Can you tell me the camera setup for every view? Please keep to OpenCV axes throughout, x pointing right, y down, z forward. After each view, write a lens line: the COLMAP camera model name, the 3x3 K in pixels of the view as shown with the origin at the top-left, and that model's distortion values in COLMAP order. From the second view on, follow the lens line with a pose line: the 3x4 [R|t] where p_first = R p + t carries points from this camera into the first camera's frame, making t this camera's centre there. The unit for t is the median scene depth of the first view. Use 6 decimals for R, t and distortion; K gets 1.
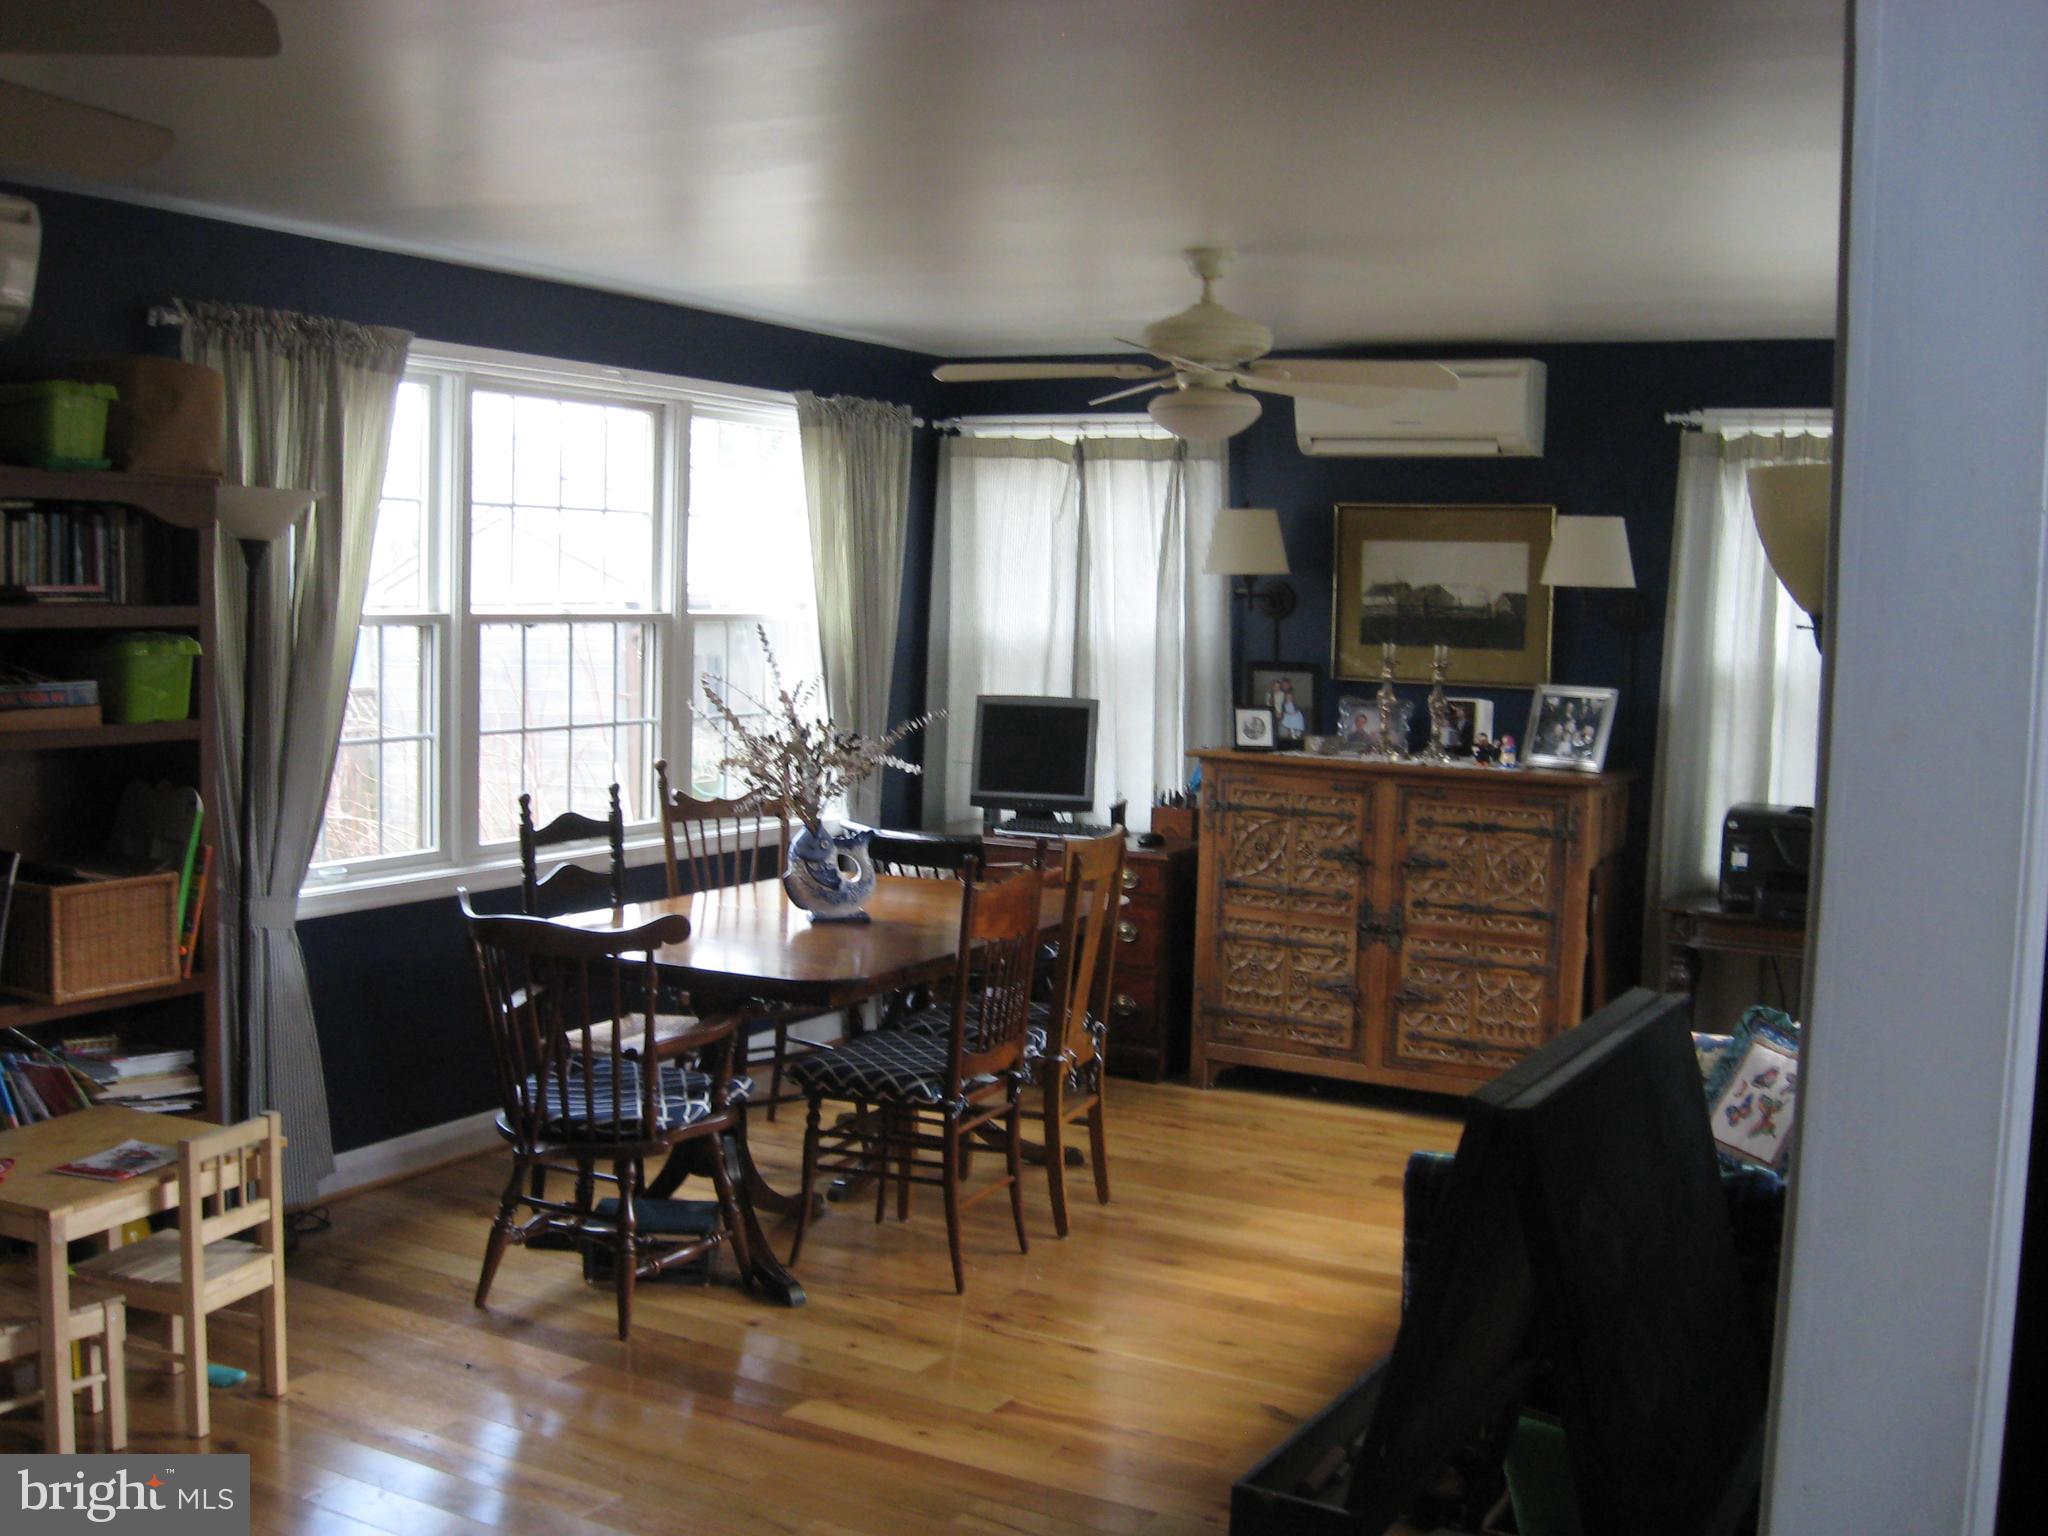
lens RADIAL K [[2125.8, 0, 1012.0], [0, 2125.8, 770.4], [0, 0, 1]] dist [-0.138016, 0.063742]
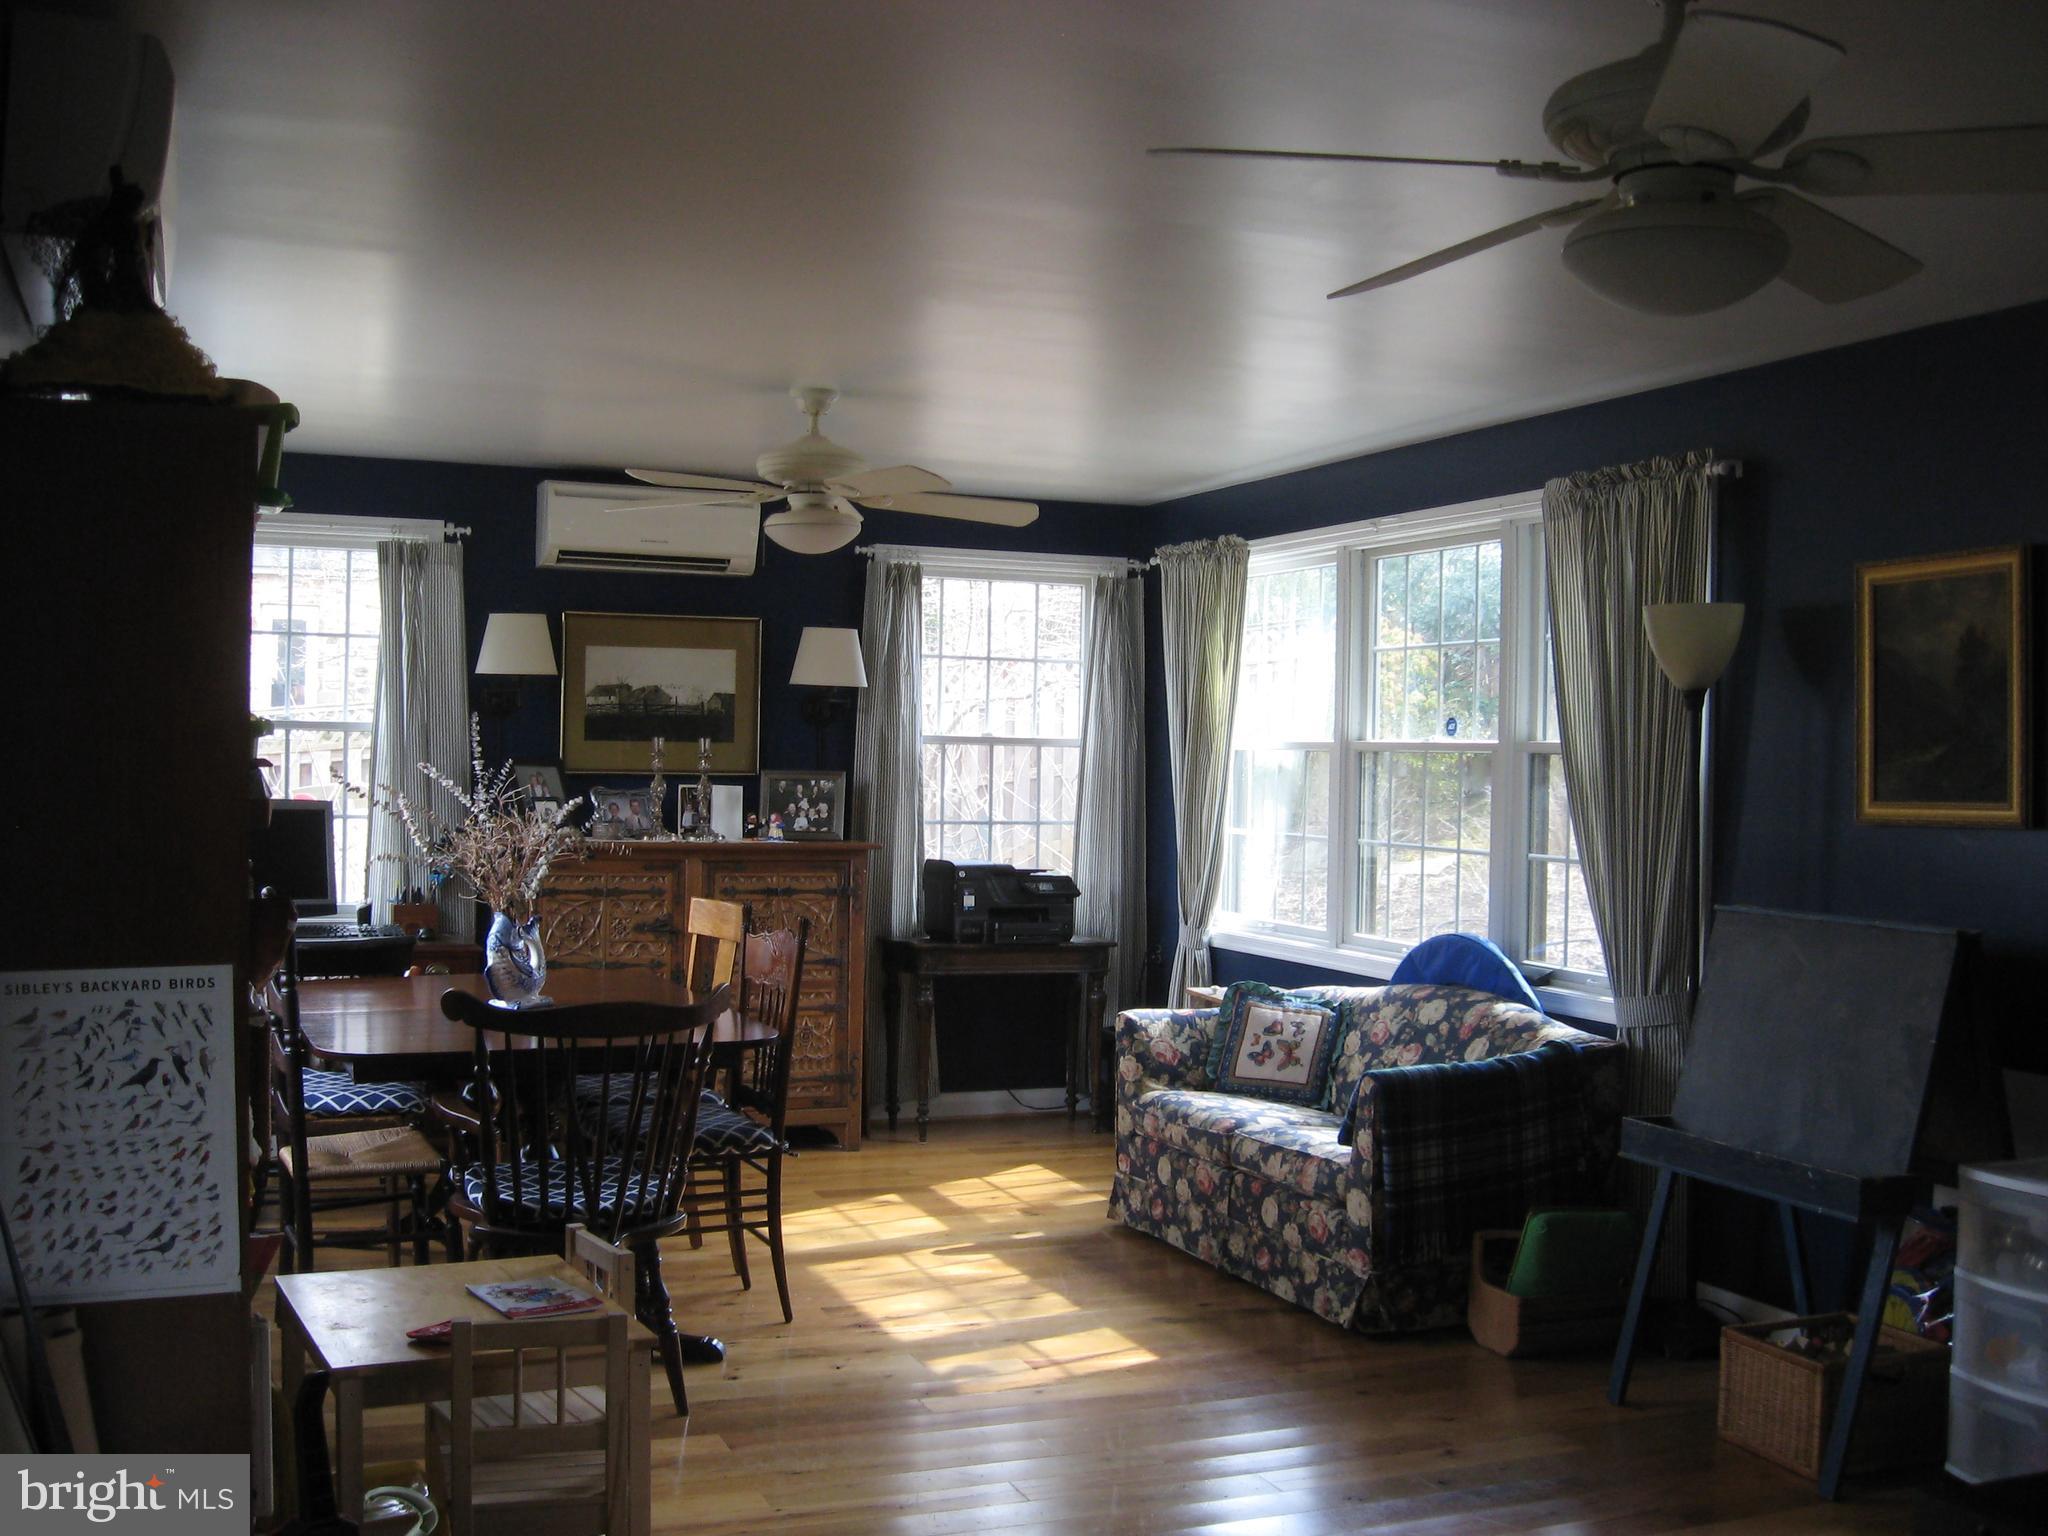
lens RADIAL K [[2125.8, 0, 1012.0], [0, 2125.8, 770.4], [0, 0, 1]] dist [-0.138016, 0.063742]
pose [[0.628372, -0.019316, 0.777673, -0.585770], [0.066125, 0.997400, -0.028657, 0.002076], [-0.775097, 0.069431, 0.628016, 0.154414]]
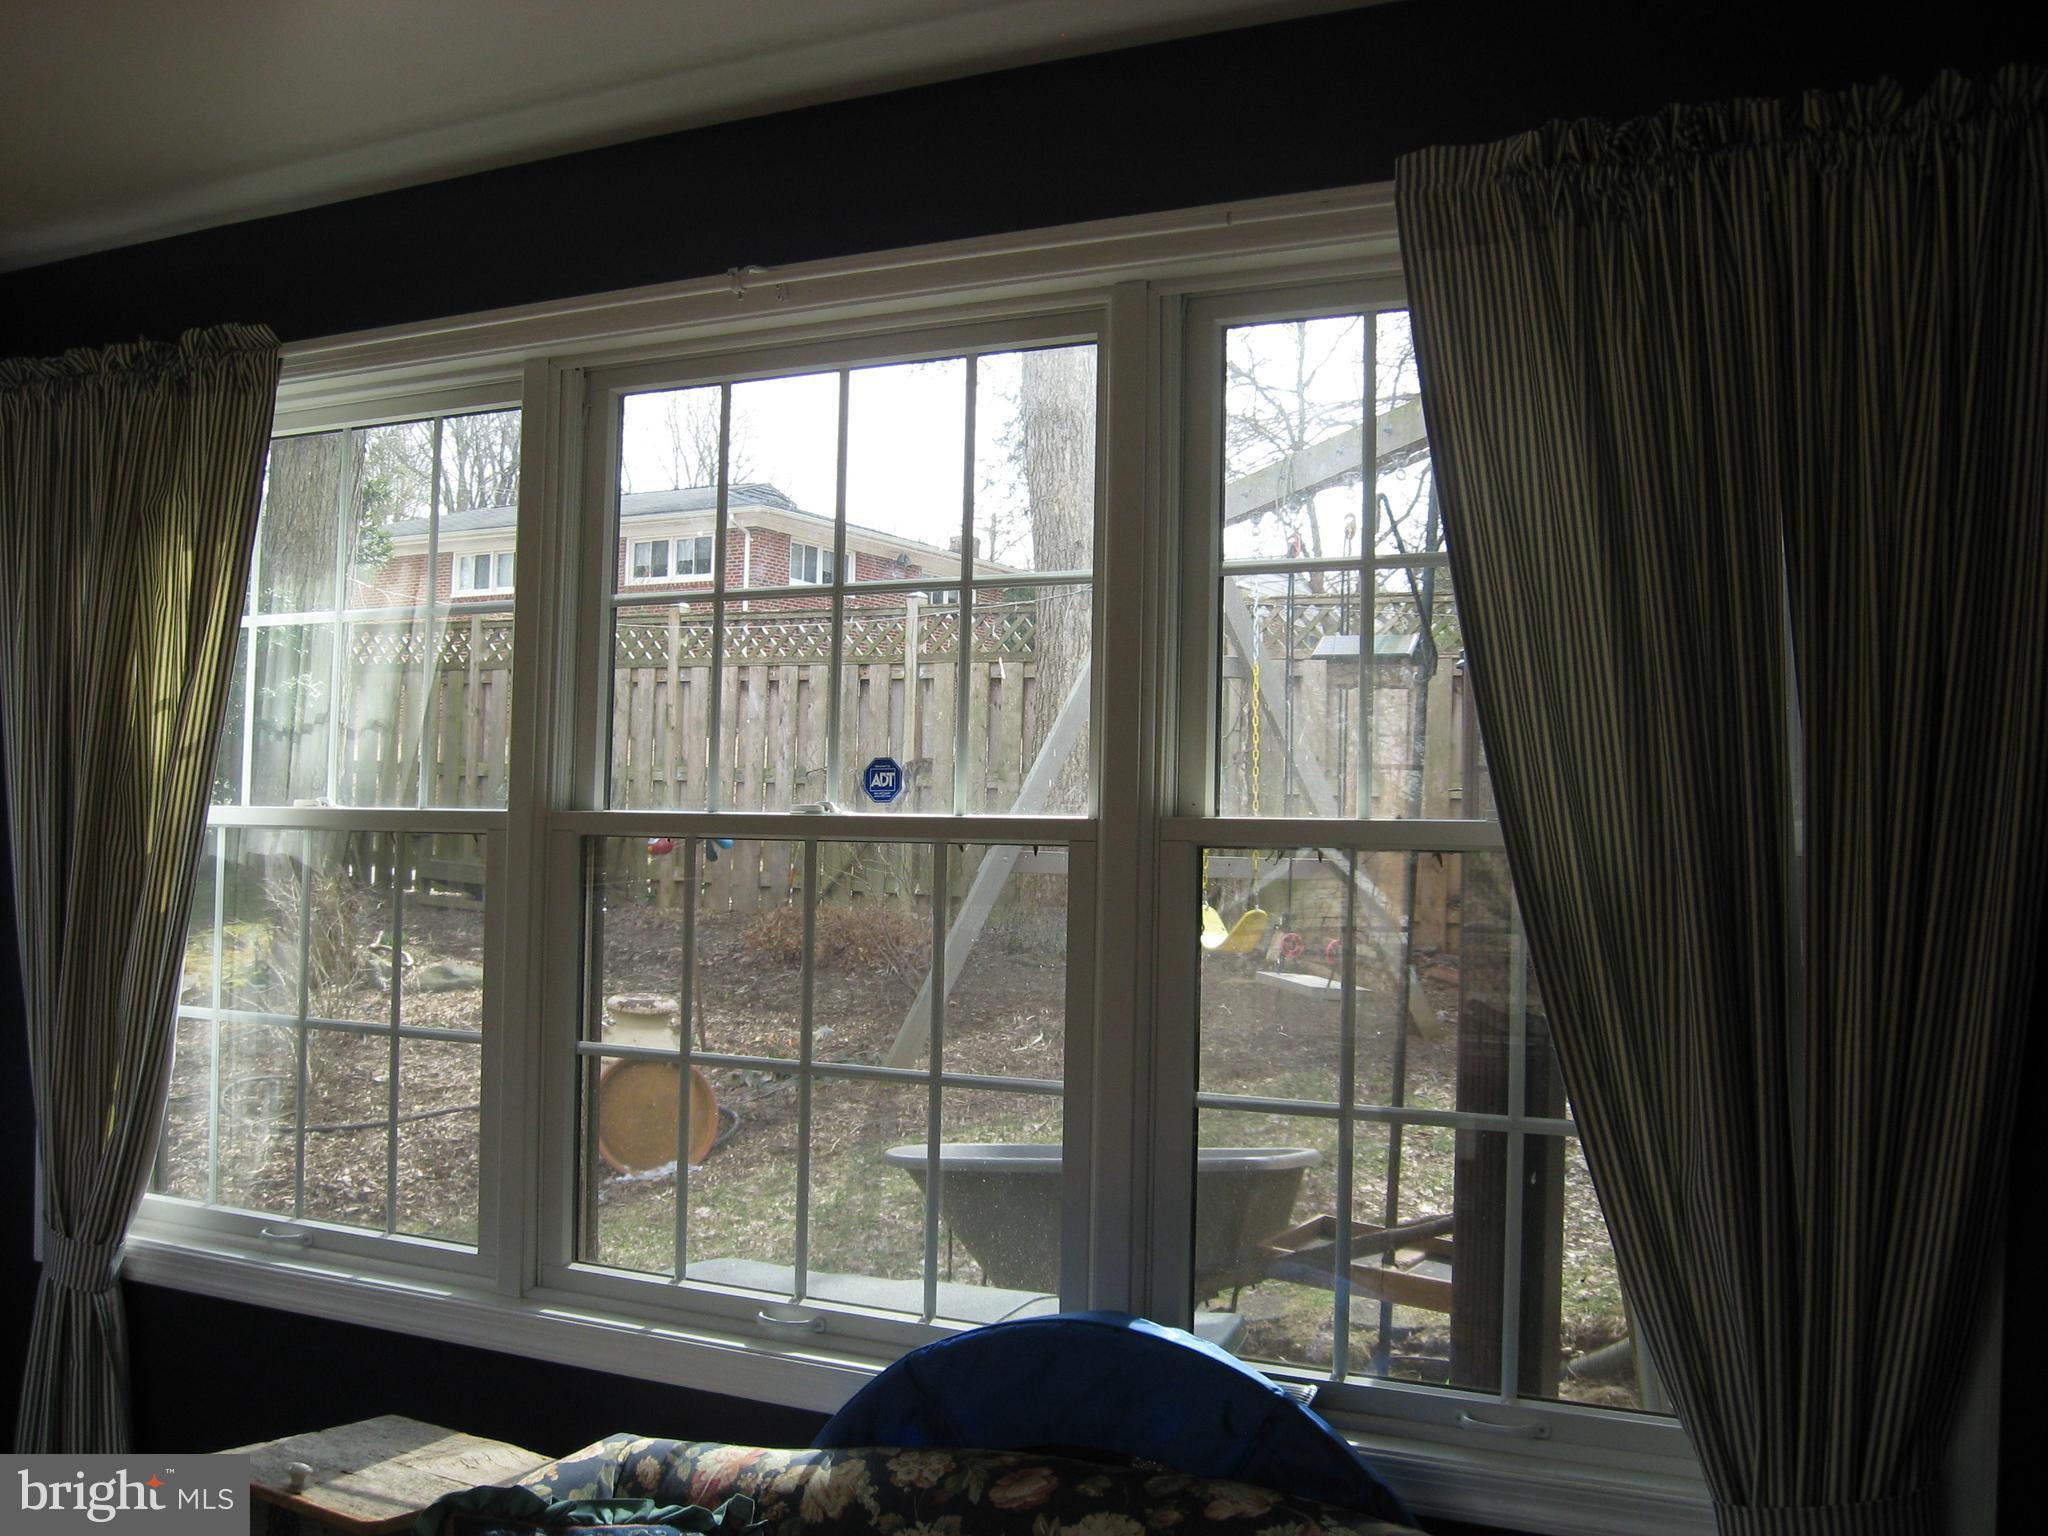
lens RADIAL K [[2125.8, 0, 1012.0], [0, 2125.8, 770.4], [0, 0, 1]] dist [-0.138016, 0.063742]
pose [[0.002493, 0.022872, 0.999735, -0.092507], [0.059900, 0.997940, -0.022980, -0.024855], [-0.998201, 0.059941, 0.001118, 0.600443]]
